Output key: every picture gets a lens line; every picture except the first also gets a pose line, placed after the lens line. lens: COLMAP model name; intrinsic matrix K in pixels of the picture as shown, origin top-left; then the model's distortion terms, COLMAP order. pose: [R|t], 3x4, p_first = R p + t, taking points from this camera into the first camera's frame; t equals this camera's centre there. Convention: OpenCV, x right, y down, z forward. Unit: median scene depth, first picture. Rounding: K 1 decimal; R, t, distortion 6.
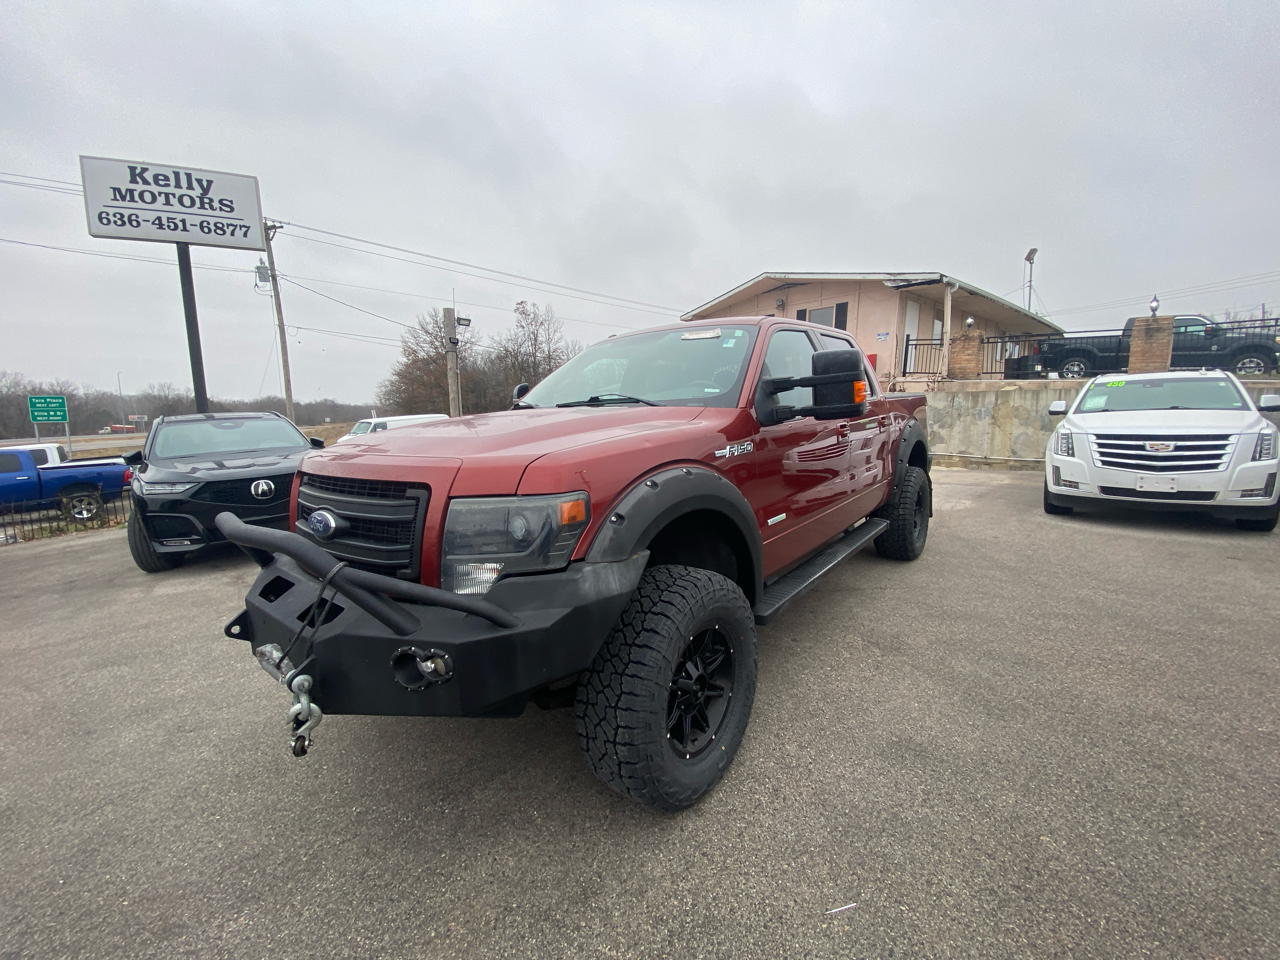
lens RADIAL K [[518.2, 0, 639.5], [0, 518.2, 482.0], [0, 0, 1]] dist [0.017786, -0.020043]
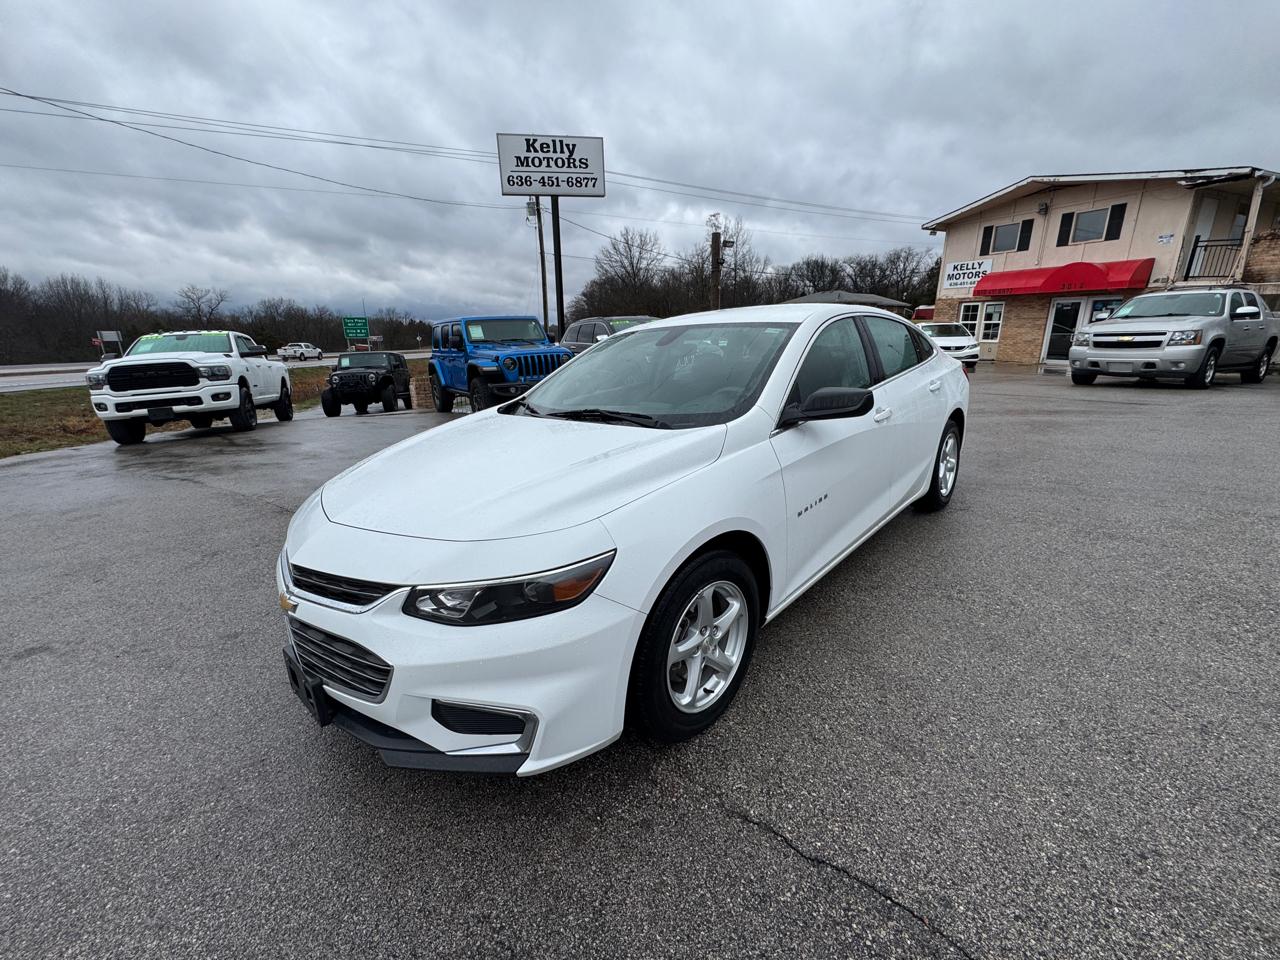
lens RADIAL K [[534.6, 0, 640.0], [0, 534.6, 480.0], [0, 0, 1]] dist [-0.002496, -0.000803]
pose [[0.957005, 0.072209, -0.280939, -0.207471], [-0.033611, 0.989601, 0.139860, 0.078002], [0.288116, -0.124405, 0.949480, -0.367187]]
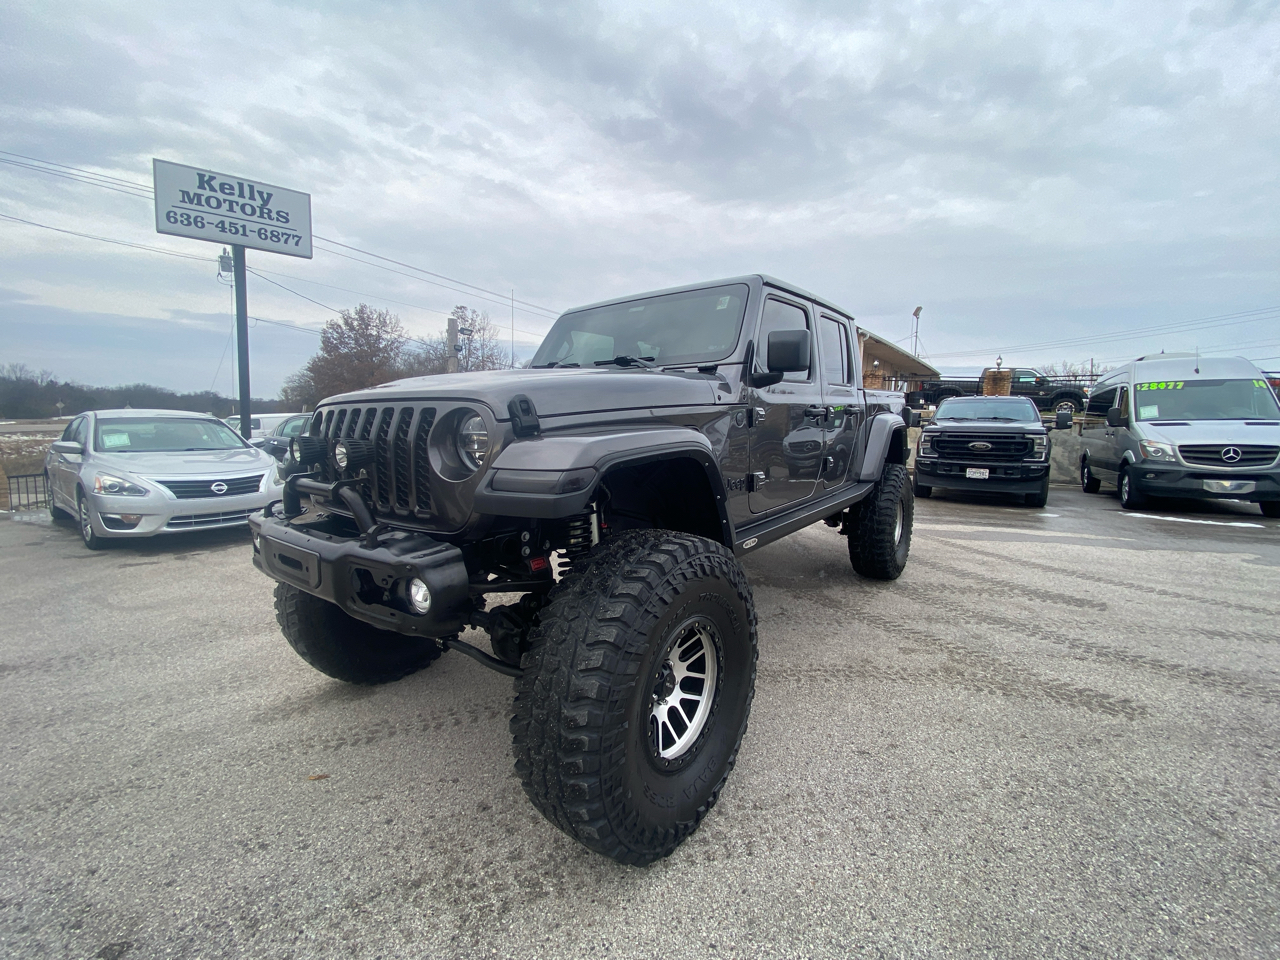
lens RADIAL K [[518.2, 0, 639.5], [0, 518.2, 482.0], [0, 0, 1]] dist [0.017786, -0.020043]
pose [[0.985870, 0.032231, 0.164380, -0.194730], [-0.028034, 0.999221, -0.027786, 0.053593], [-0.165147, 0.022785, 0.986006, -0.230157]]
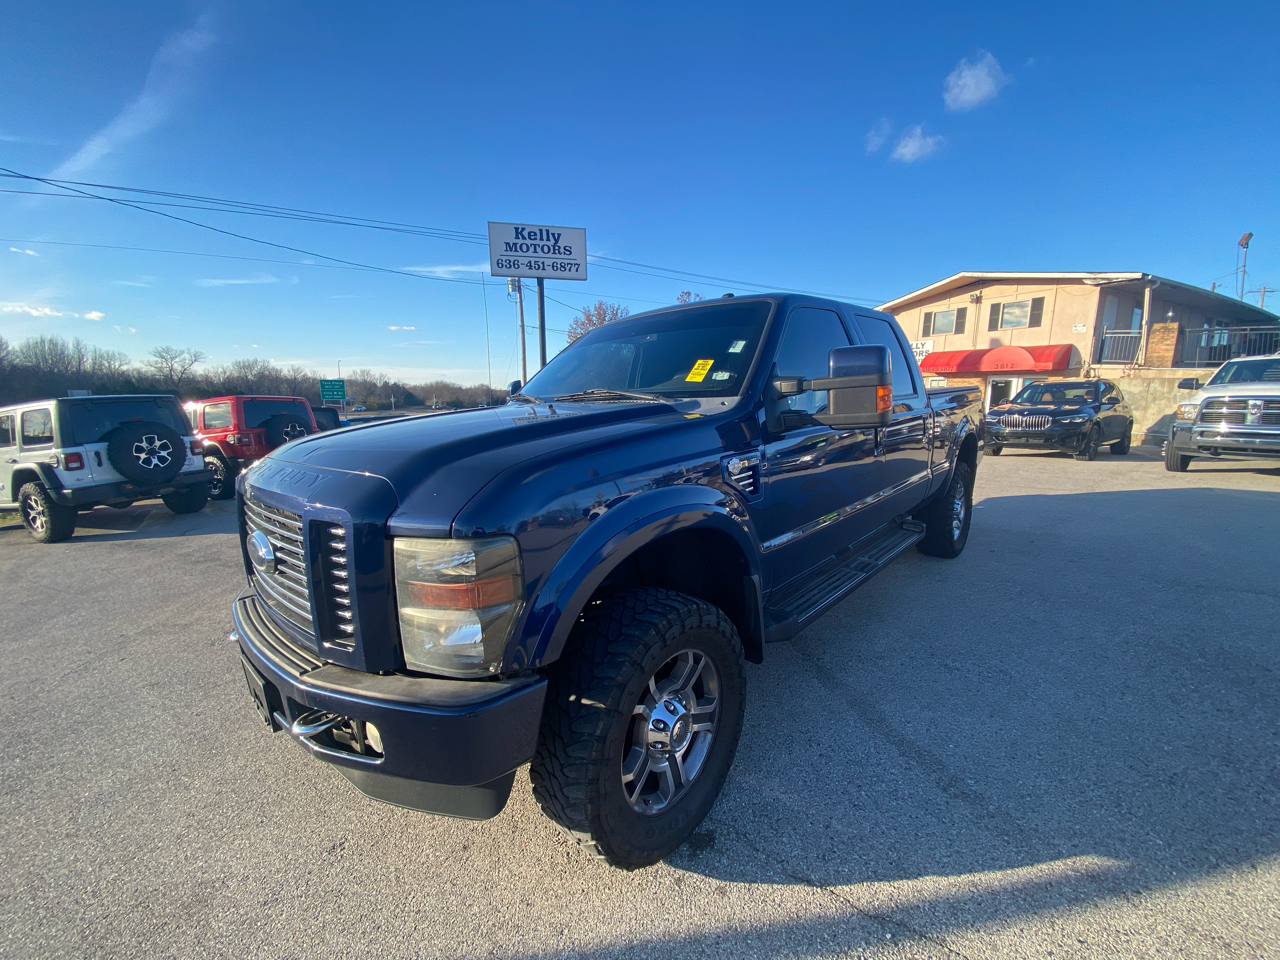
lens RADIAL K [[518.2, 0, 639.5], [0, 518.2, 482.0], [0, 0, 1]] dist [0.017786, -0.020043]
pose [[0.972390, 0.044810, -0.229017, -0.230788], [-0.038428, 0.998741, 0.032254, 0.064665], [0.230174, -0.022563, 0.972888, -0.392822]]
